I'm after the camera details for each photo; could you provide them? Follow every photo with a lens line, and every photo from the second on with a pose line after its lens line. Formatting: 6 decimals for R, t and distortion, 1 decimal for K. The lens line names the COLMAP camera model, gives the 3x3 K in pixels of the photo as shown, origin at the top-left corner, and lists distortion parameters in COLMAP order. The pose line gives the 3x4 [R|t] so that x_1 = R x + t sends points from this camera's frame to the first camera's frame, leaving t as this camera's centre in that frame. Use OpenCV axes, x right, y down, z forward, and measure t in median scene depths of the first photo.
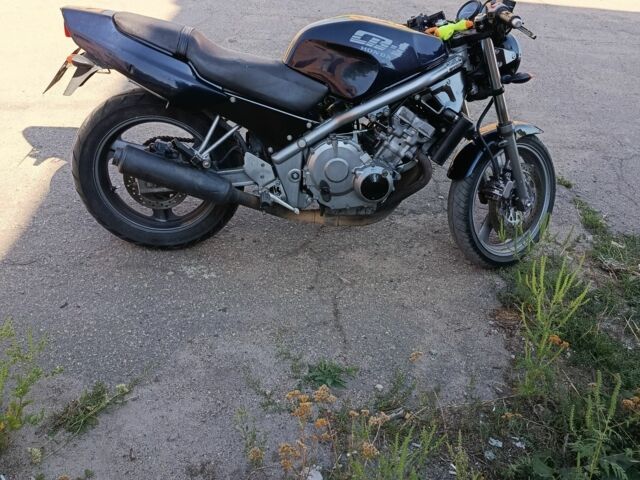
lens RADIAL K [[580.5, 0, 320.0], [0, 580.5, 240.0], [0, 0, 1]] dist [0.070310, -0.000333]
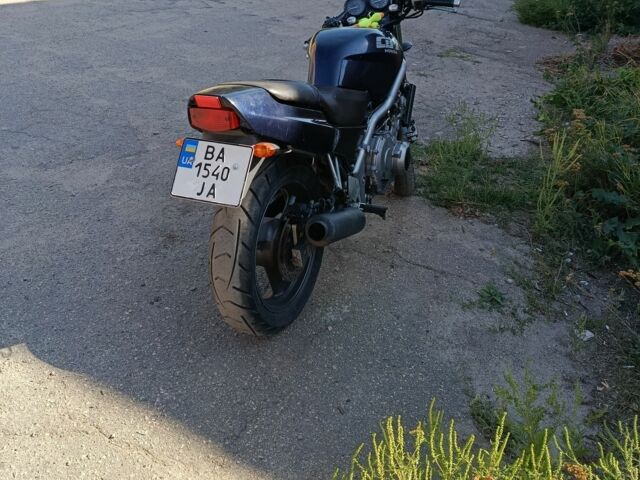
lens RADIAL K [[580.5, 0, 320.0], [0, 580.5, 240.0], [0, 0, 1]] dist [0.070310, -0.000333]
pose [[0.470652, -0.476512, 0.742578, -0.970915], [0.454598, 0.852276, 0.258777, -0.344614], [-0.756192, 0.215781, 0.617747, 0.431349]]
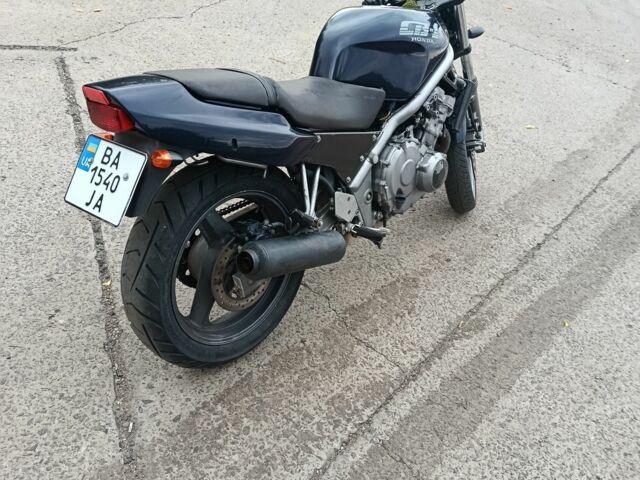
lens RADIAL K [[580.5, 0, 320.0], [0, 580.5, 240.0], [0, 0, 1]] dist [0.070310, -0.000333]
pose [[0.701129, -0.425933, 0.571839, -0.657132], [0.393443, 0.899938, 0.187918, -0.256435], [-0.594660, 0.093231, 0.798553, 0.350969]]
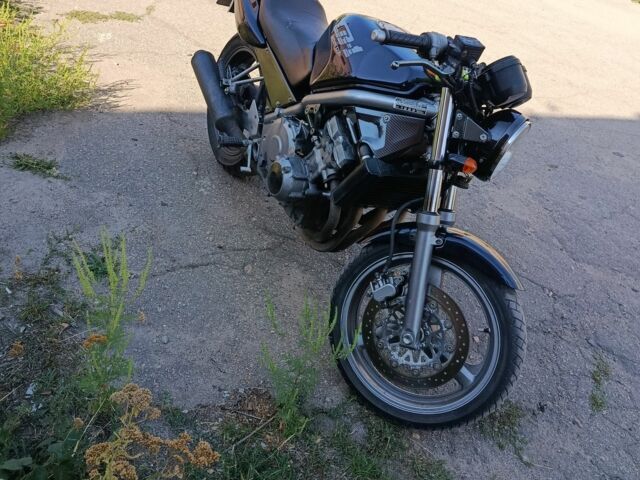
lens RADIAL K [[580.5, 0, 320.0], [0, 580.5, 240.0], [0, 0, 1]] dist [0.070310, -0.000333]
pose [[0.409227, 0.528062, -0.744099, 0.857765], [-0.664367, 0.731433, 0.153695, -0.209066], [0.625419, 0.431459, 0.650149, 0.493524]]
